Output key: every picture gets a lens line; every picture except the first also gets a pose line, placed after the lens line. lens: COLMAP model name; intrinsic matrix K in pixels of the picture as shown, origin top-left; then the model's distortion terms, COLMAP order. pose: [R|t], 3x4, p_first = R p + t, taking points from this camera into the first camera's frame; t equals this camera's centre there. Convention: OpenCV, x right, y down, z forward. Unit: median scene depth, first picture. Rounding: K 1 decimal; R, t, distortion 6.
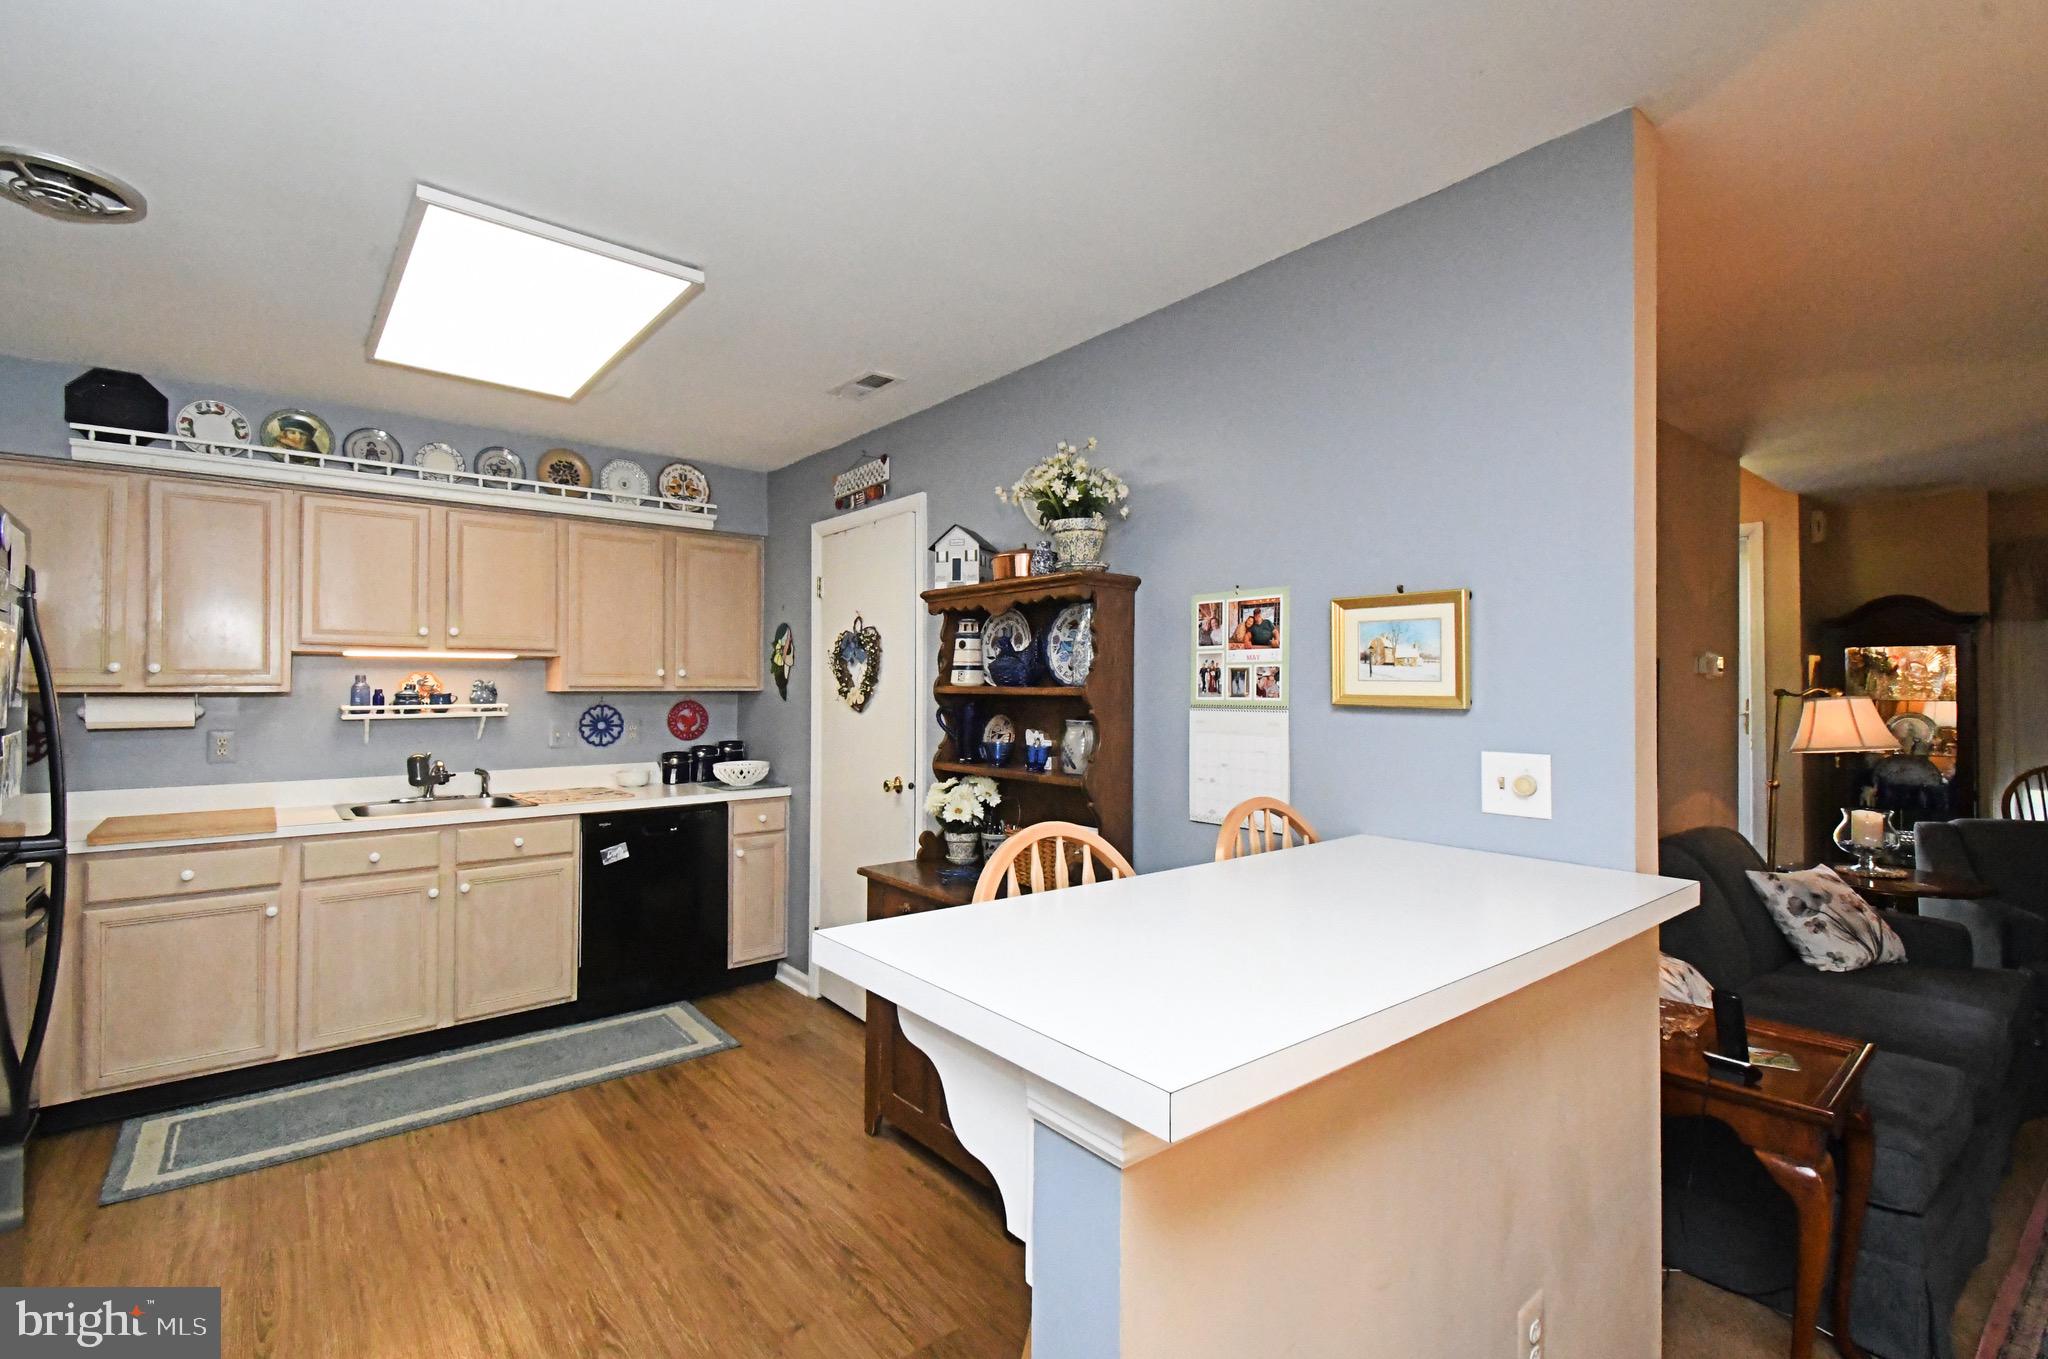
lens RADIAL K [[900.1, 0, 993.6], [0, 900.1, 677.3], [0, 0, 1]] dist [0.026240, -0.022389]
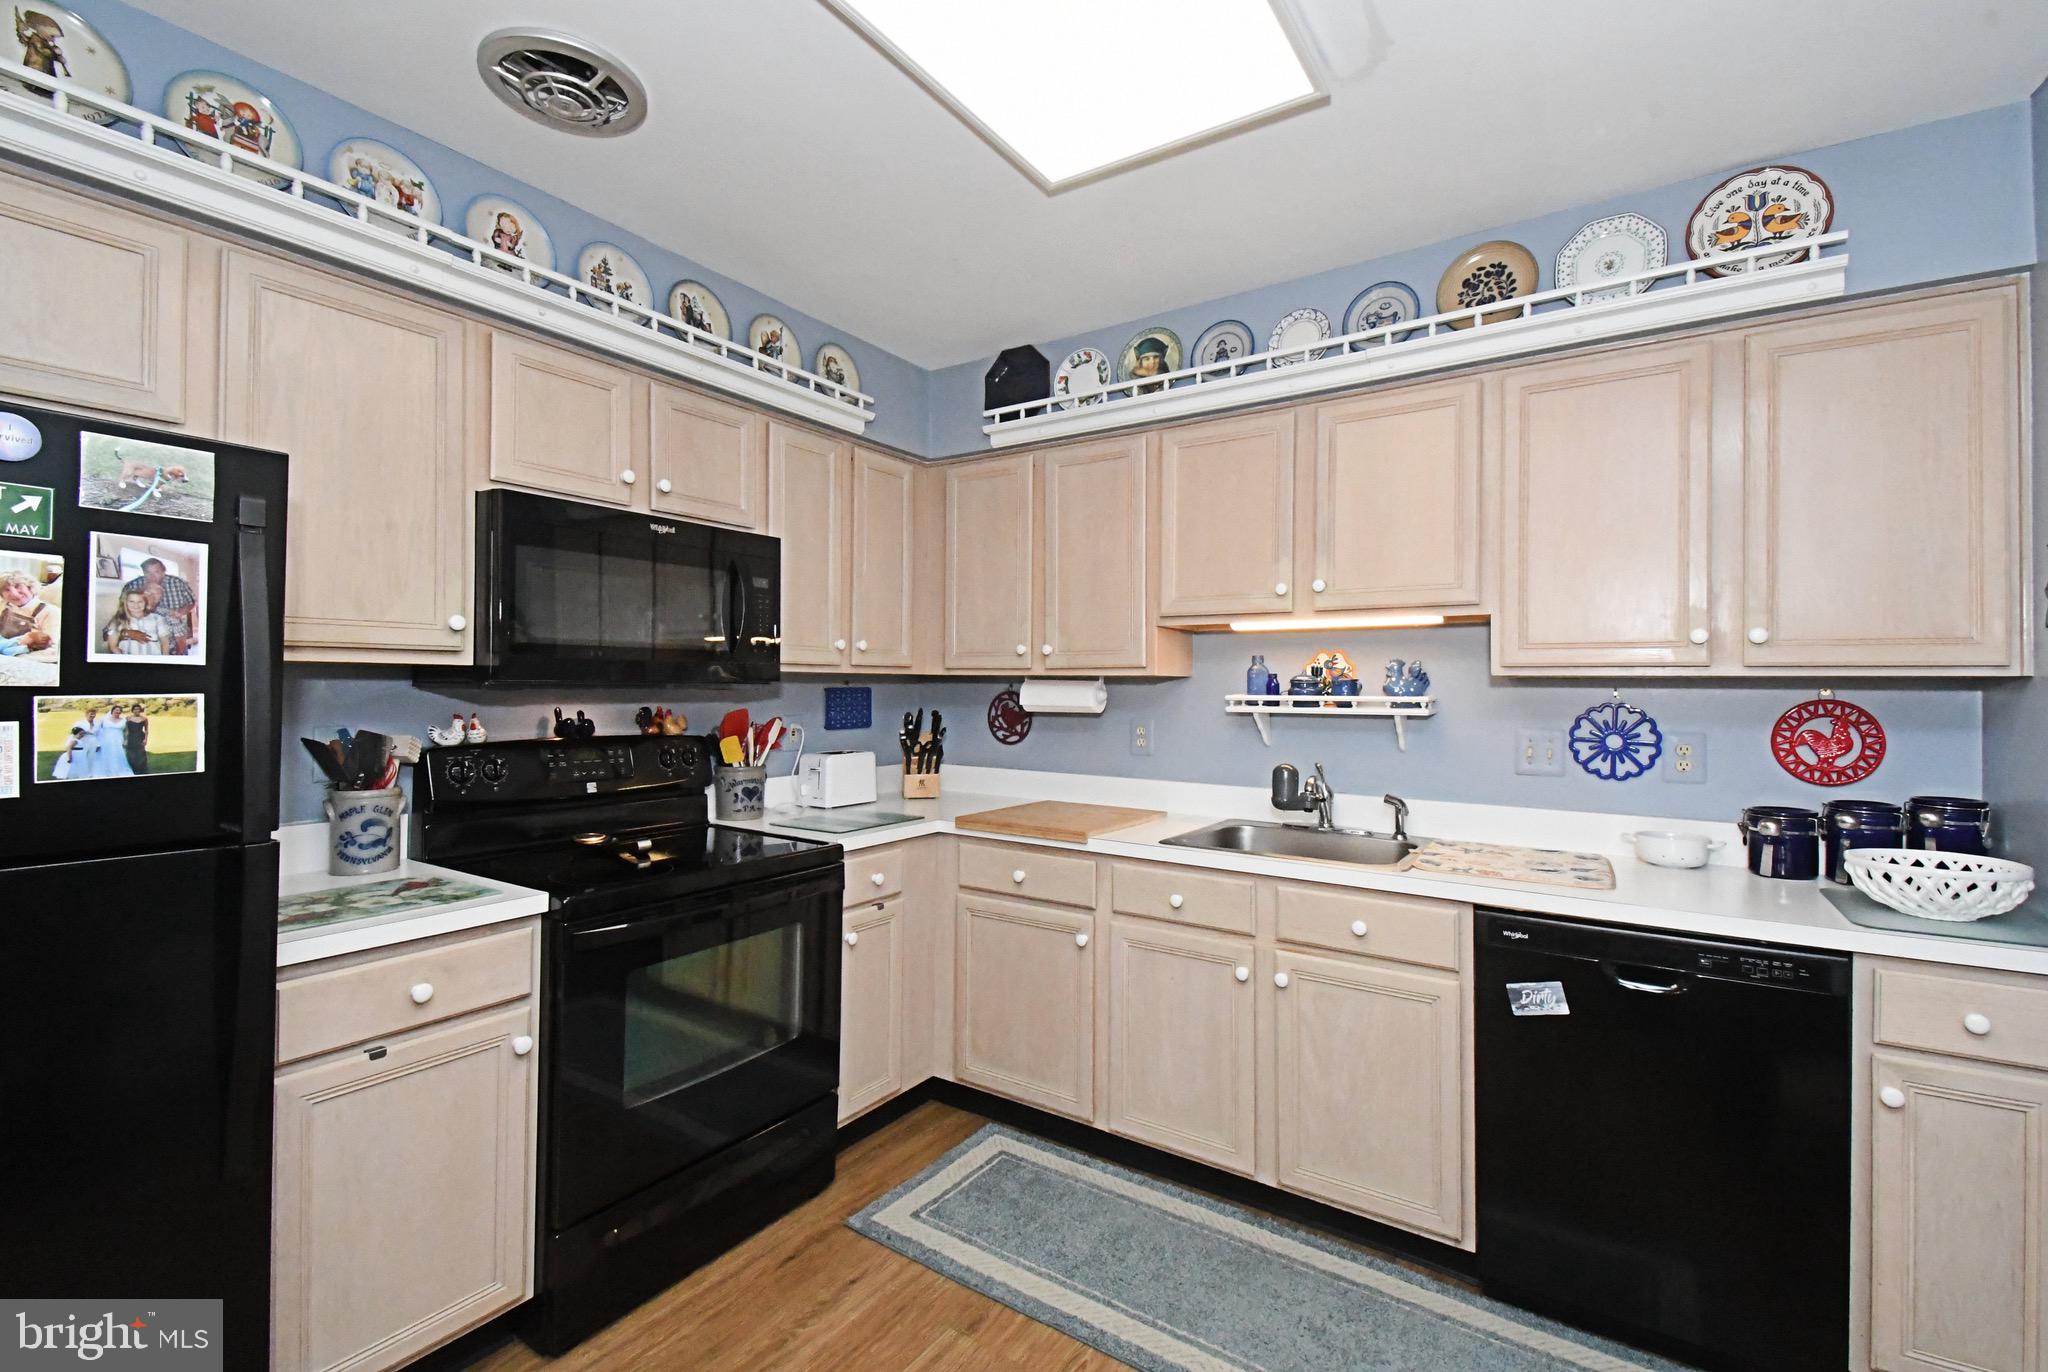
lens RADIAL K [[900.2, 0, 1036.2], [0, 900.2, 679.5], [0, 0, 1]] dist [0.039993, -0.024331]
pose [[0.307658, -0.003141, -0.951492, -0.026314], [0.002244, 0.999994, -0.002576, 0.021028], [0.951494, -0.001343, 0.307663, 0.625600]]
